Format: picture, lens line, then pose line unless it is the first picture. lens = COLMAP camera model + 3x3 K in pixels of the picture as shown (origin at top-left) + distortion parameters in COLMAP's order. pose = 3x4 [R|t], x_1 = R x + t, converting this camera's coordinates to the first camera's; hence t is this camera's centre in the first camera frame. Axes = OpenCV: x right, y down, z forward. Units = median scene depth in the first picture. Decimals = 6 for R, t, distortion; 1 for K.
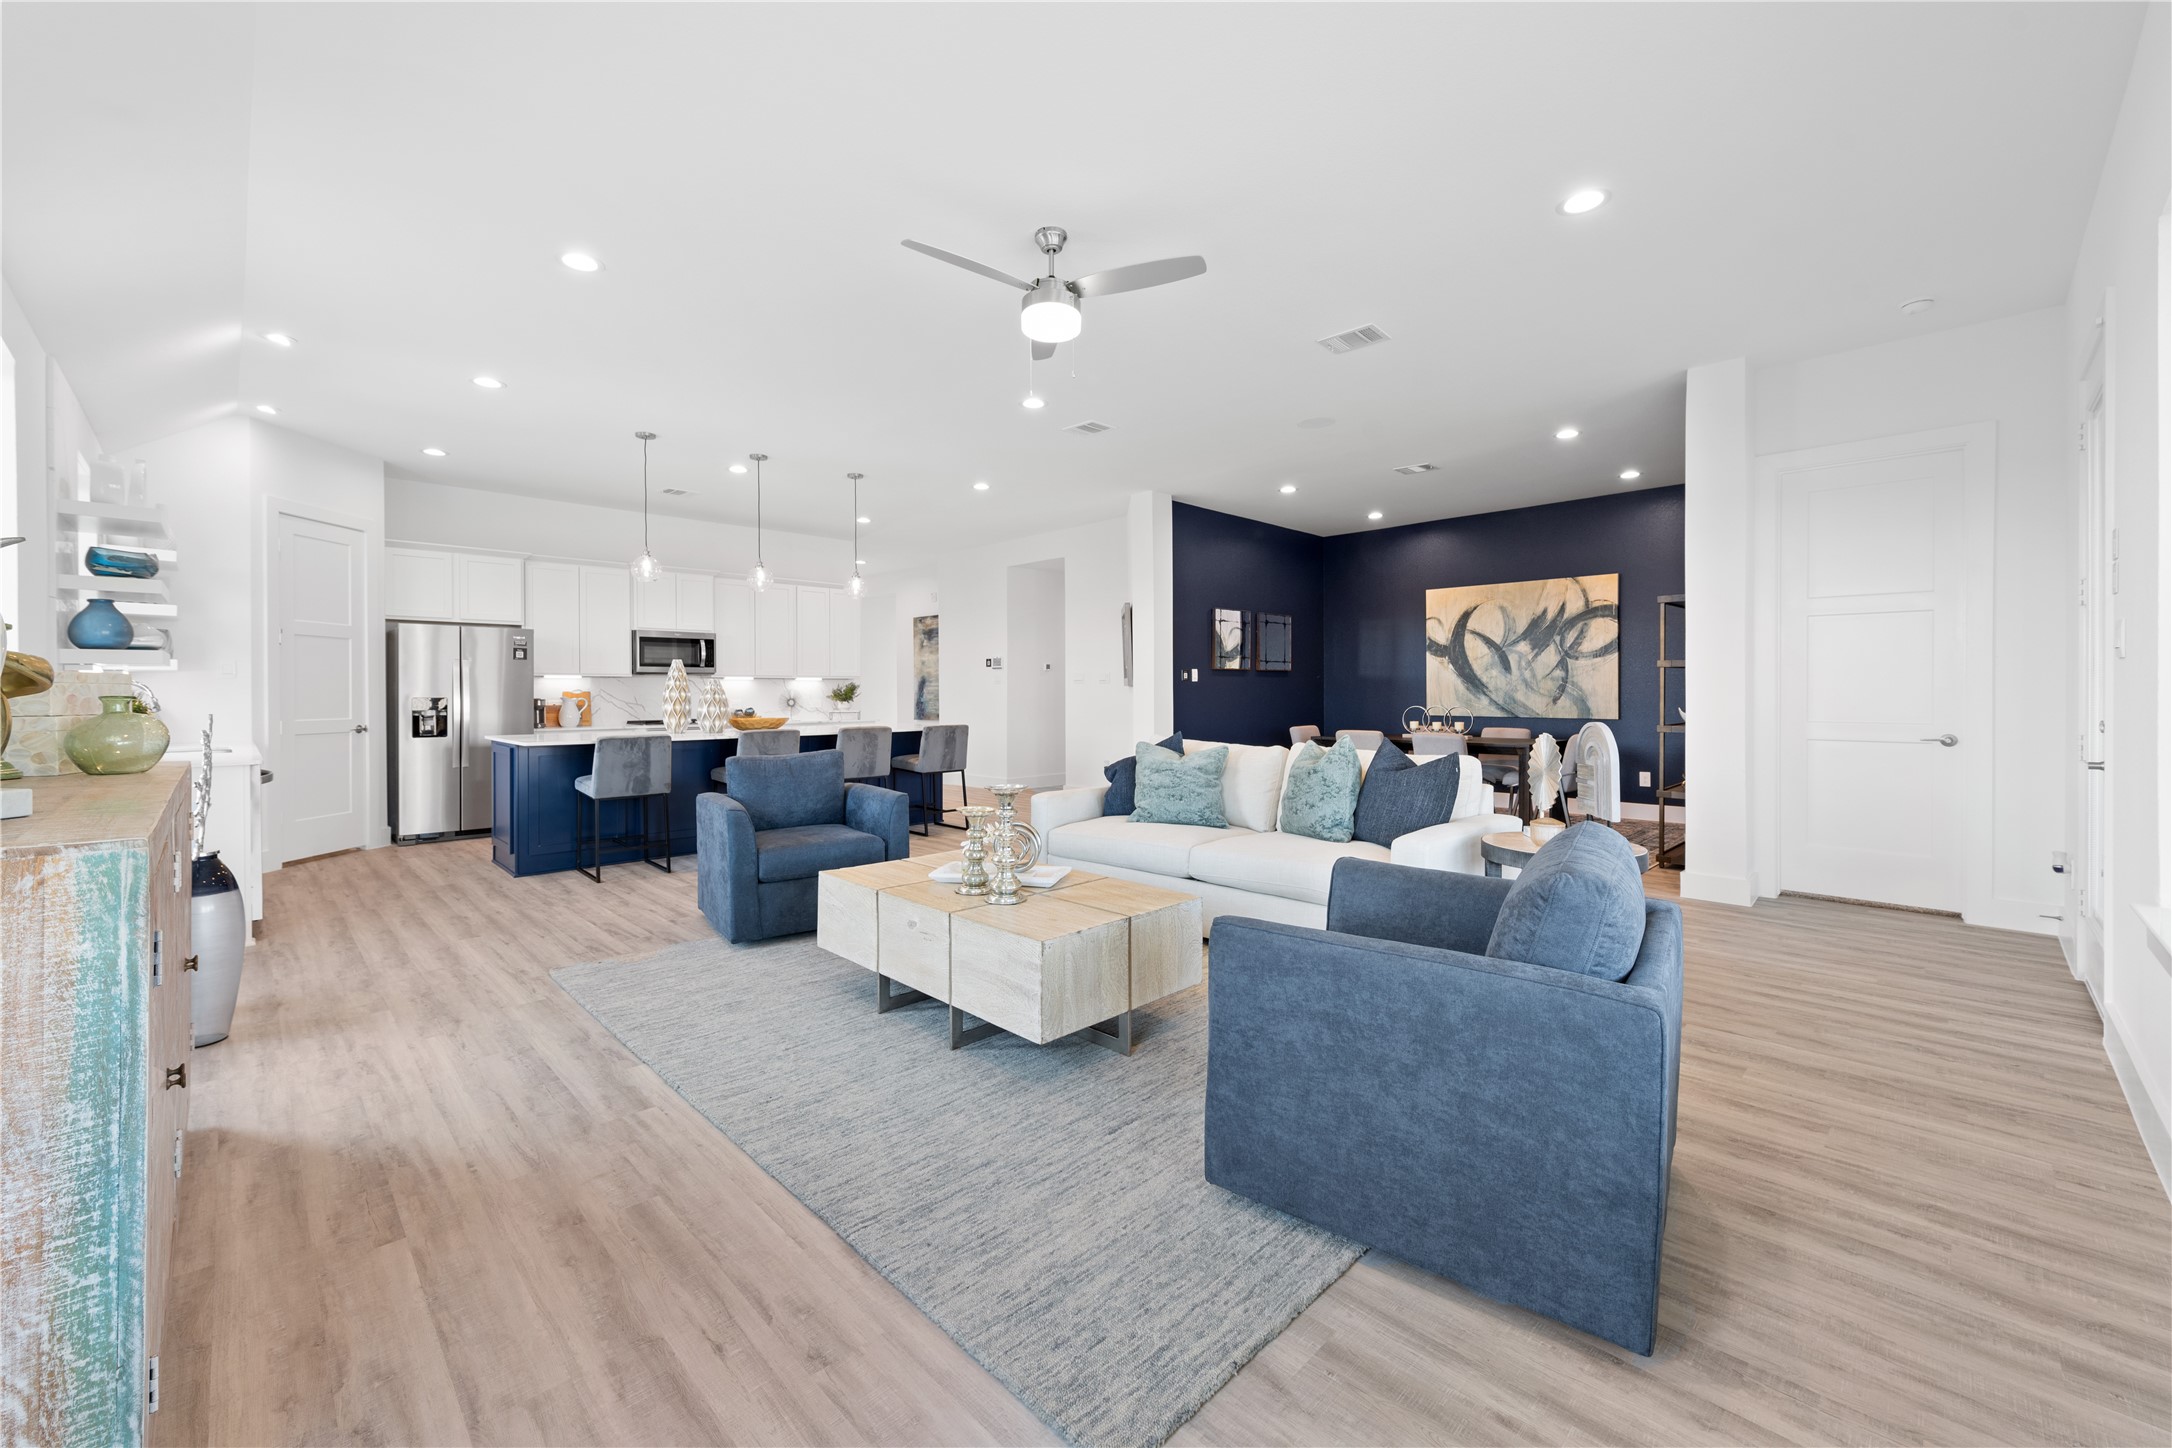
lens RADIAL K [[857.4, 0, 1083.0], [0, 857.4, 696.7], [0, 0, 1]] dist [0.008091, -0.000524]
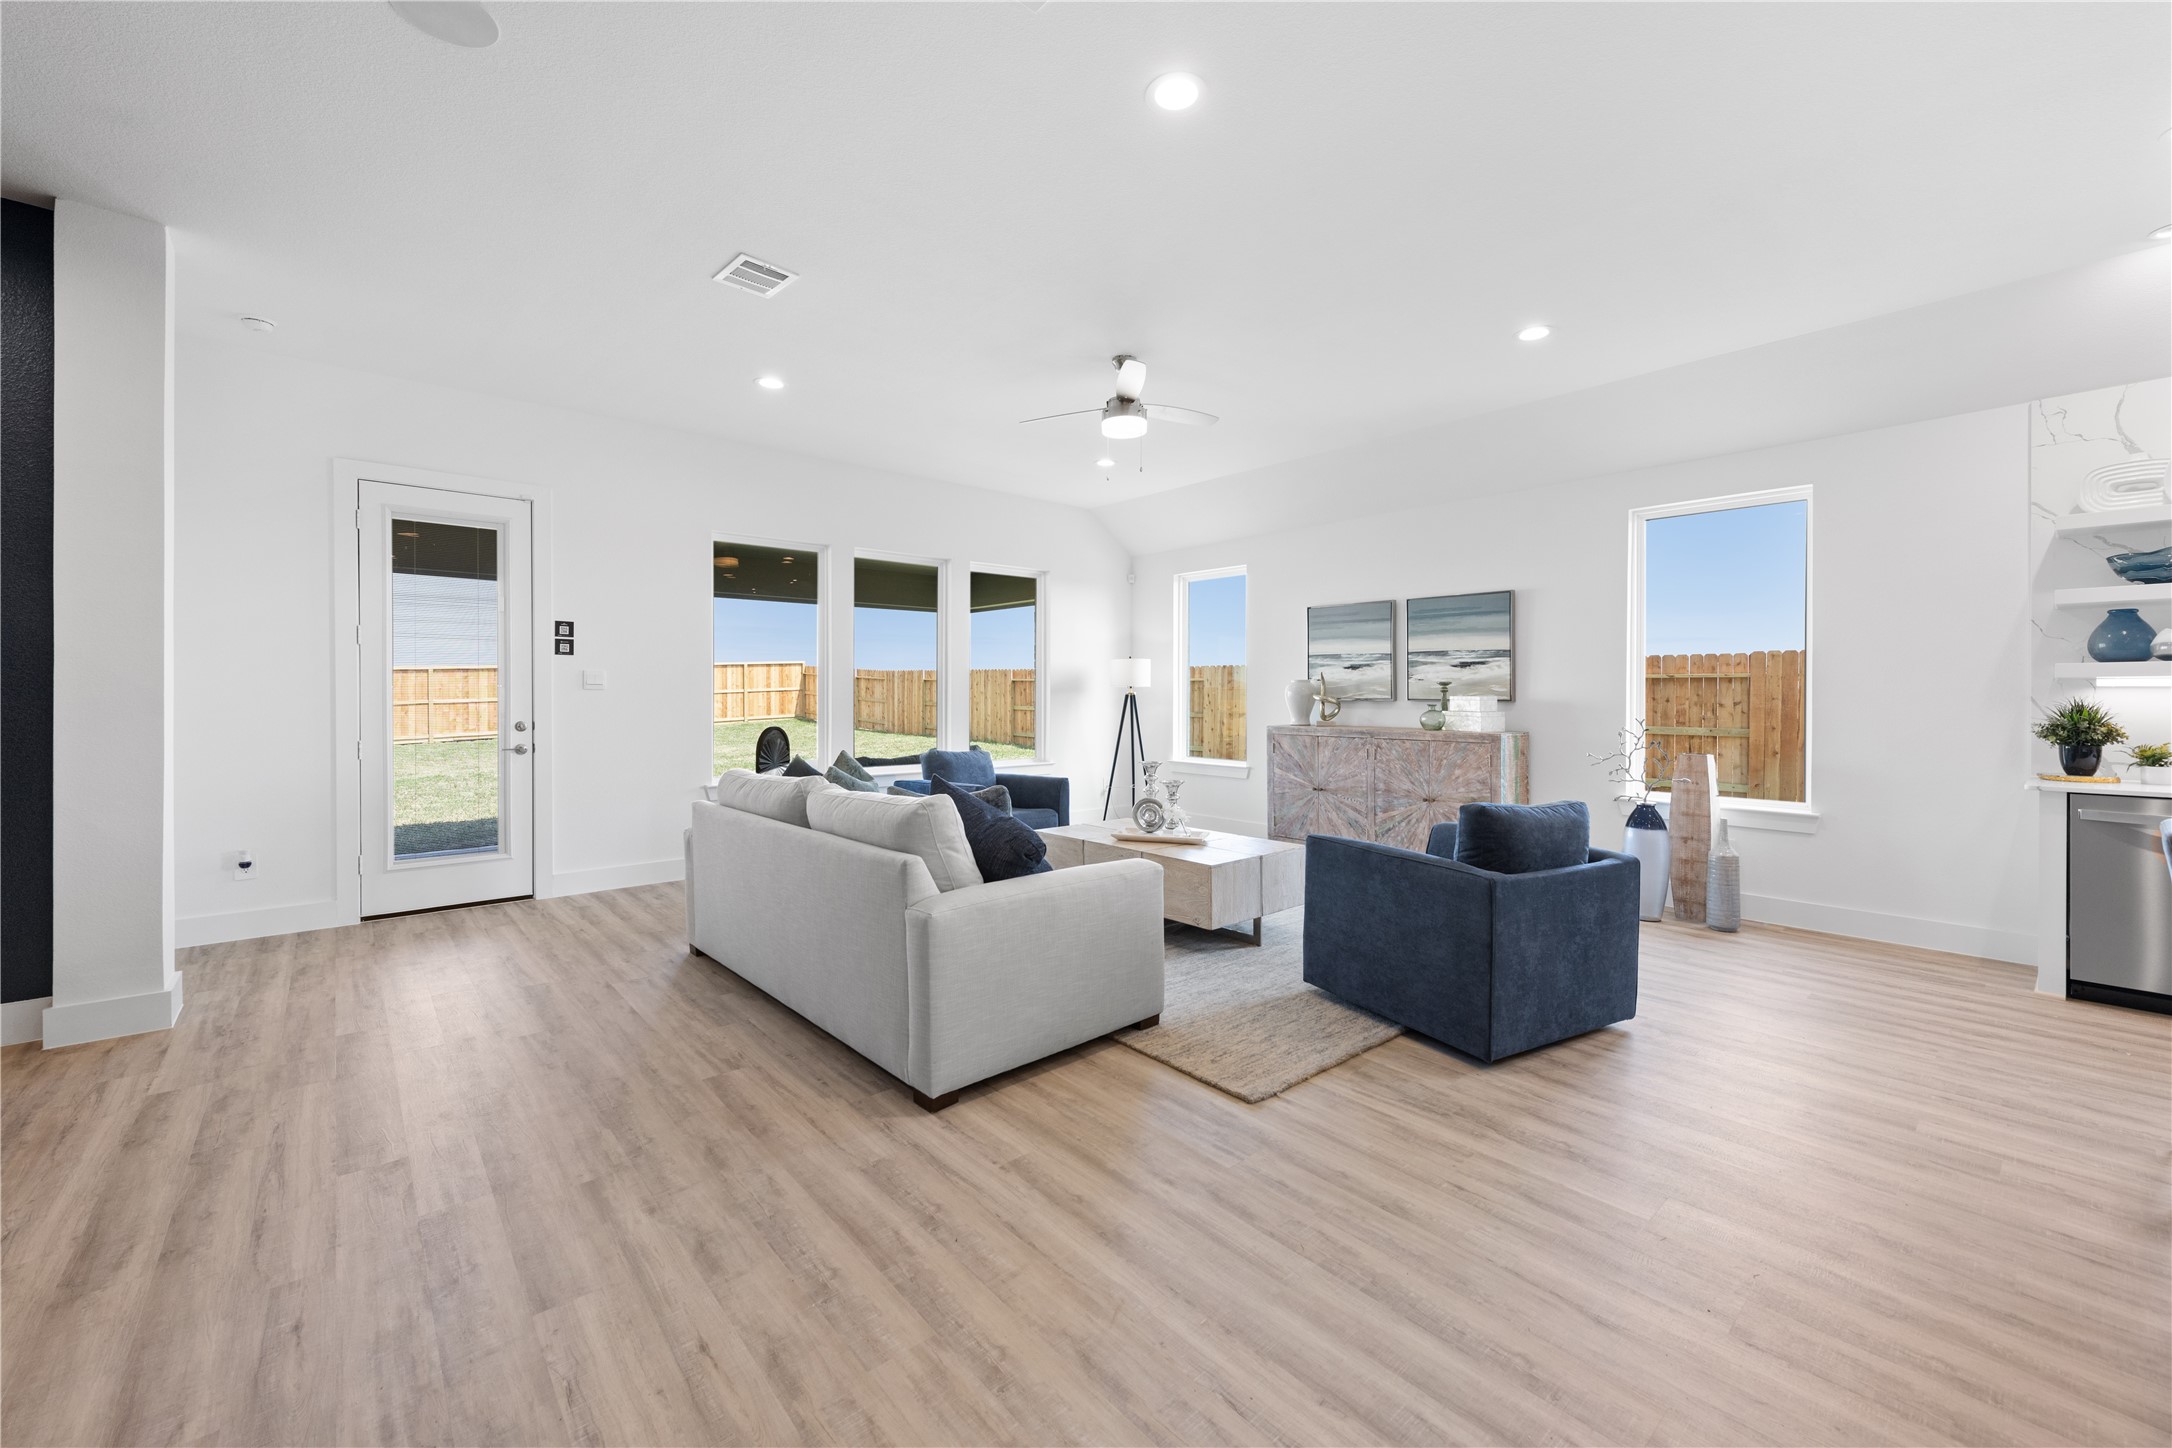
lens RADIAL K [[857.4, 0, 1083.0], [0, 857.4, 696.7], [0, 0, 1]] dist [0.008091, -0.000524]
pose [[-0.997771, 0.001964, 0.066707, -0.023945], [0.002408, 0.999975, 0.006582, -0.013054], [-0.066693, 0.006728, -0.997751, 0.975800]]
